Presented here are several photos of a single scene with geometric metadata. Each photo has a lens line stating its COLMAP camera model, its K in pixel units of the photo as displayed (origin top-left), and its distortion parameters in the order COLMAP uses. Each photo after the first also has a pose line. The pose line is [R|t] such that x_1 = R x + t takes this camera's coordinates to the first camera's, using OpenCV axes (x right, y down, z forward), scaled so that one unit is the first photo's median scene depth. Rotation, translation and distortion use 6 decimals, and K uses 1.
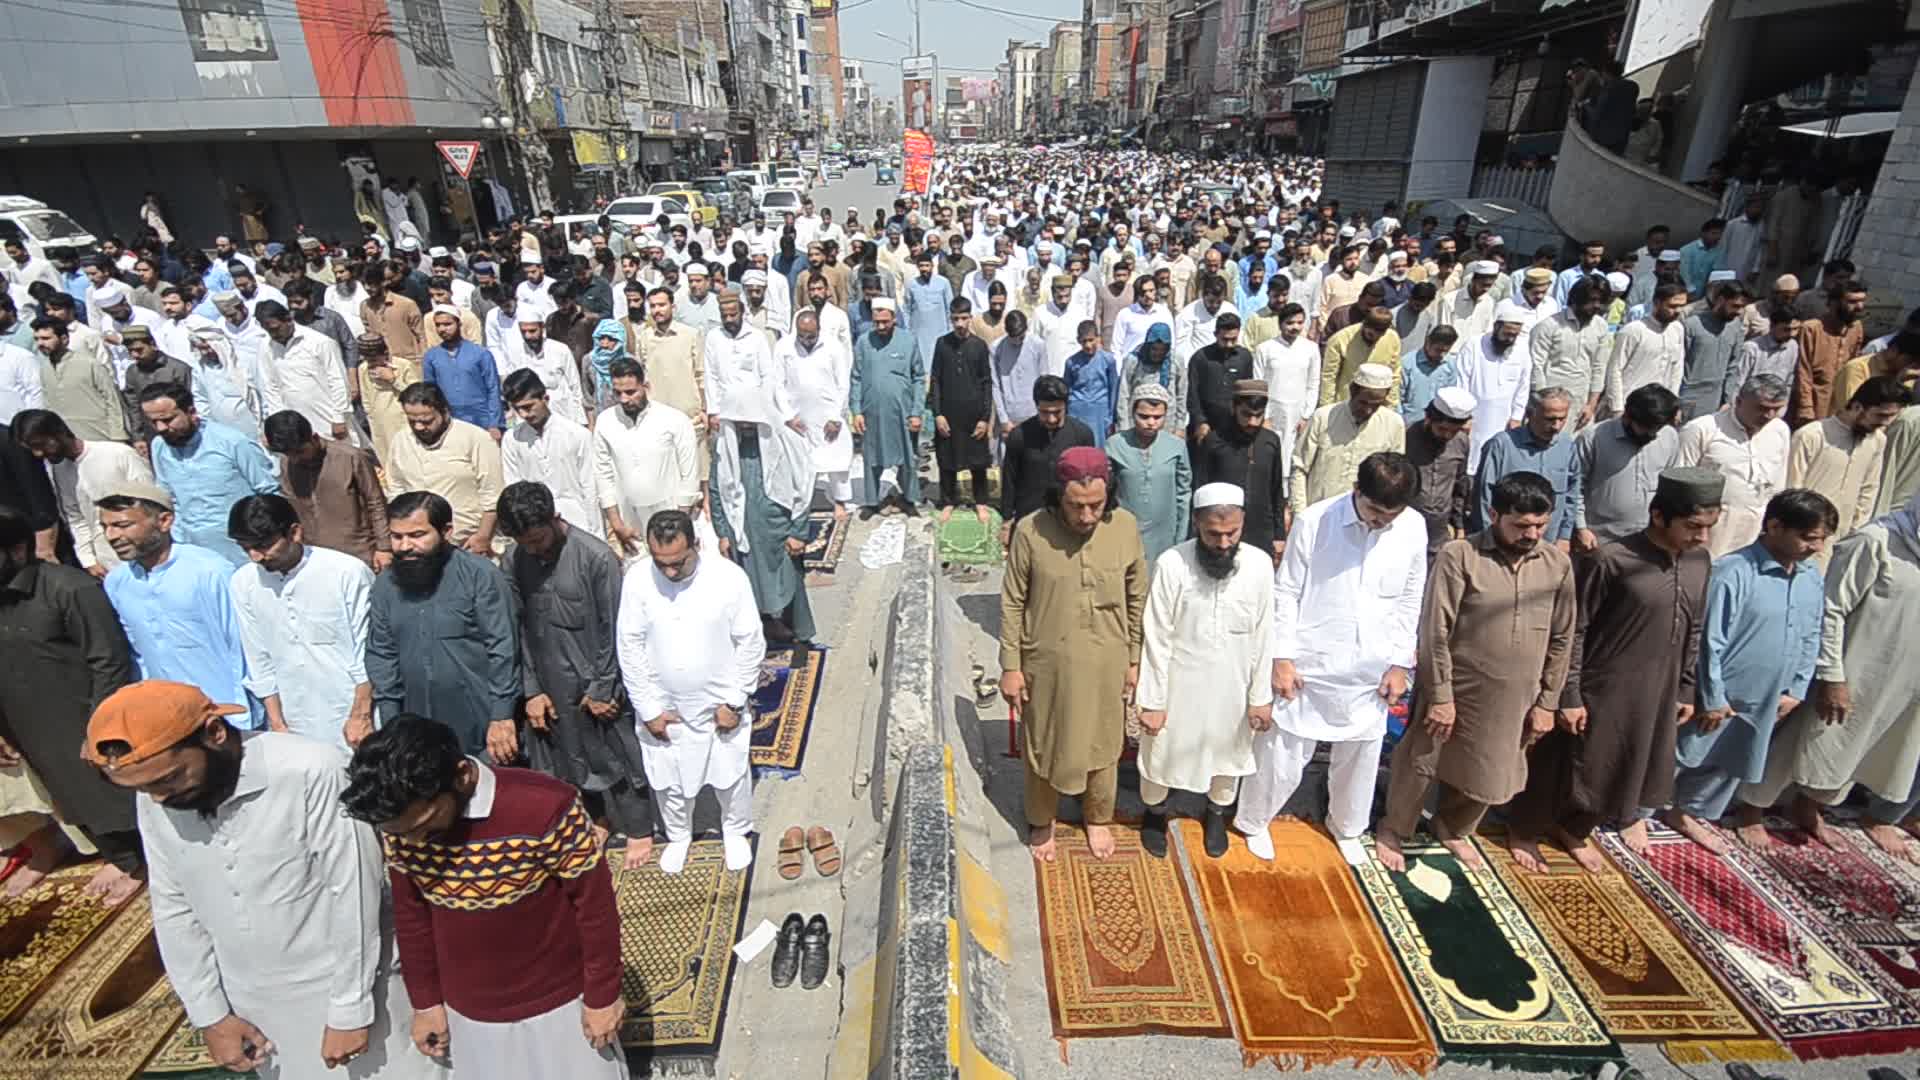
lens RADIAL K [[851.4, 0, 966.3], [0, 851.4, 551.8], [0, 0, 1]] dist [0.008565, -0.010766]
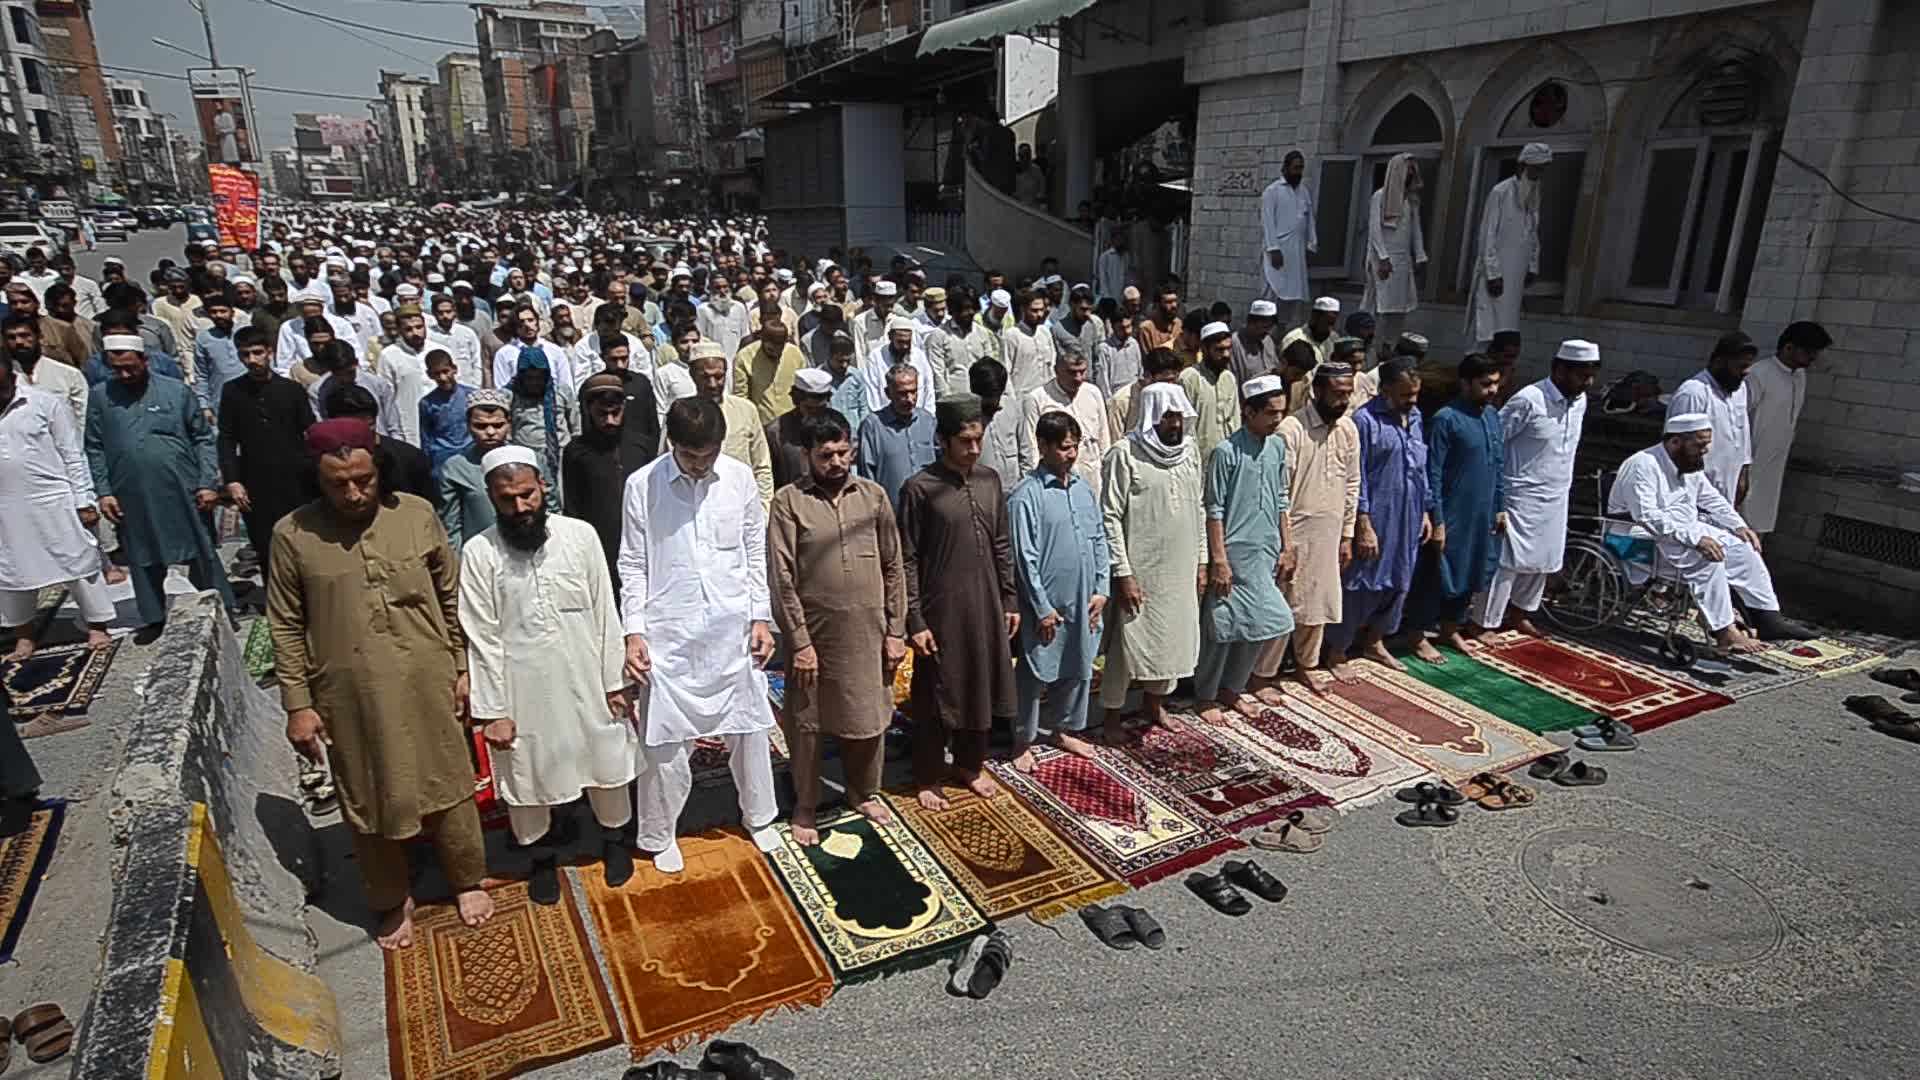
lens RADIAL K [[1073.3, 0, 957.1], [0, 1073.3, 579.8], [0, 0, 1]] dist [0.011797, -0.000545]
pose [[0.879620, -0.139518, 0.454756, 0.147646], [0.190726, 0.979252, -0.068482, 0.201862], [-0.435766, 0.146972, 0.887979, -0.185826]]
